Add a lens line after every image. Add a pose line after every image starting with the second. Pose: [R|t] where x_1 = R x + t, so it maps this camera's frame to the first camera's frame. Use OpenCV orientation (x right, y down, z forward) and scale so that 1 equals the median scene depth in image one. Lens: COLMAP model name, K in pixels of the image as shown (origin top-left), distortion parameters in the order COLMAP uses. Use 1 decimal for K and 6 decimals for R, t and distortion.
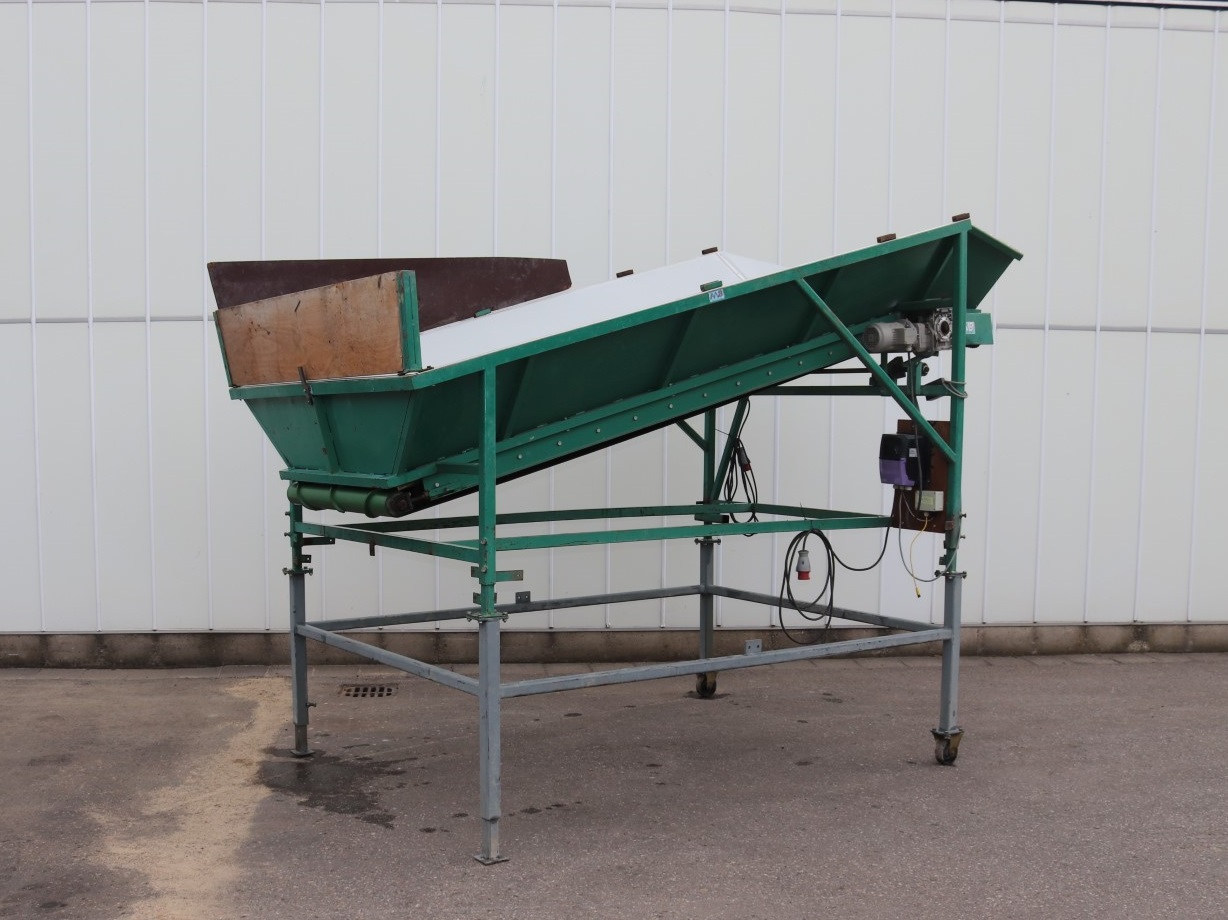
lens RADIAL K [[1355.0, 0, 505.3], [0, 1355.0, 541.8], [0, 0, 1]] dist [-0.108722, 0.000000]
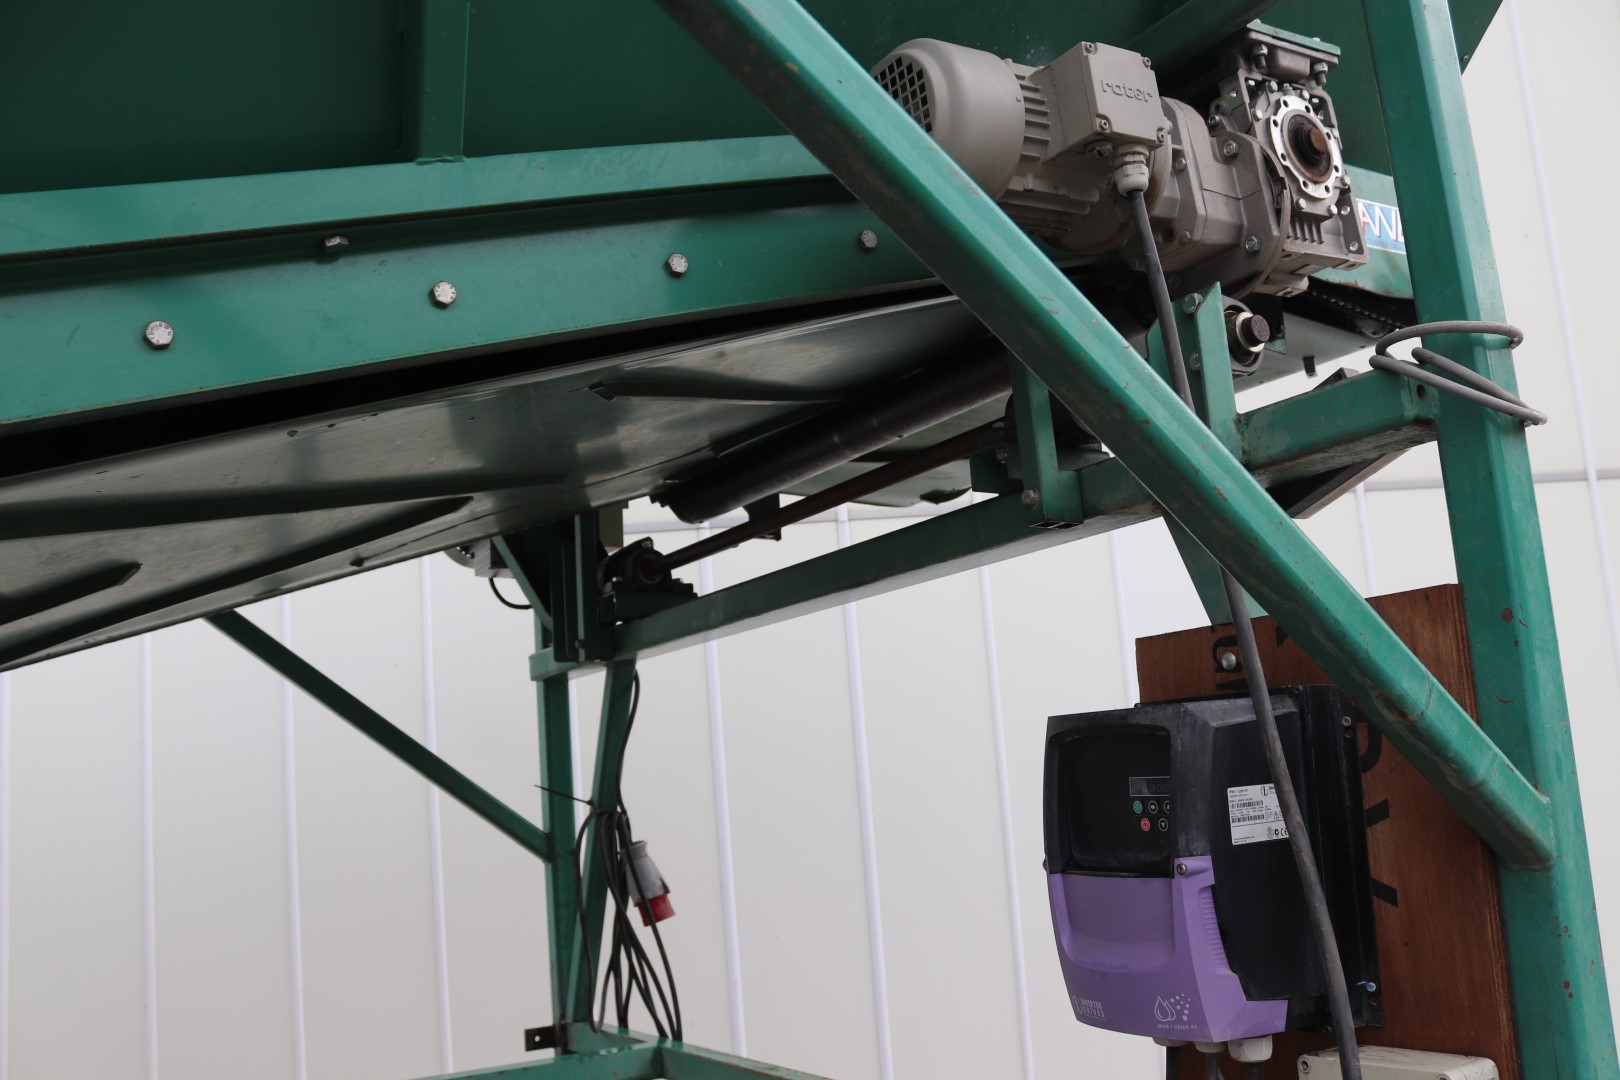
lens RADIAL K [[1405.3, 0, 810.7], [0, 1405.3, 547.3], [0, 0, 1]] dist [-0.106840, 0.042632]
pose [[0.996908, -0.073279, 0.028362, 0.250797], [0.078210, 0.960175, -0.268230, -0.056970], [-0.007577, 0.269619, 0.962937, 0.837037]]
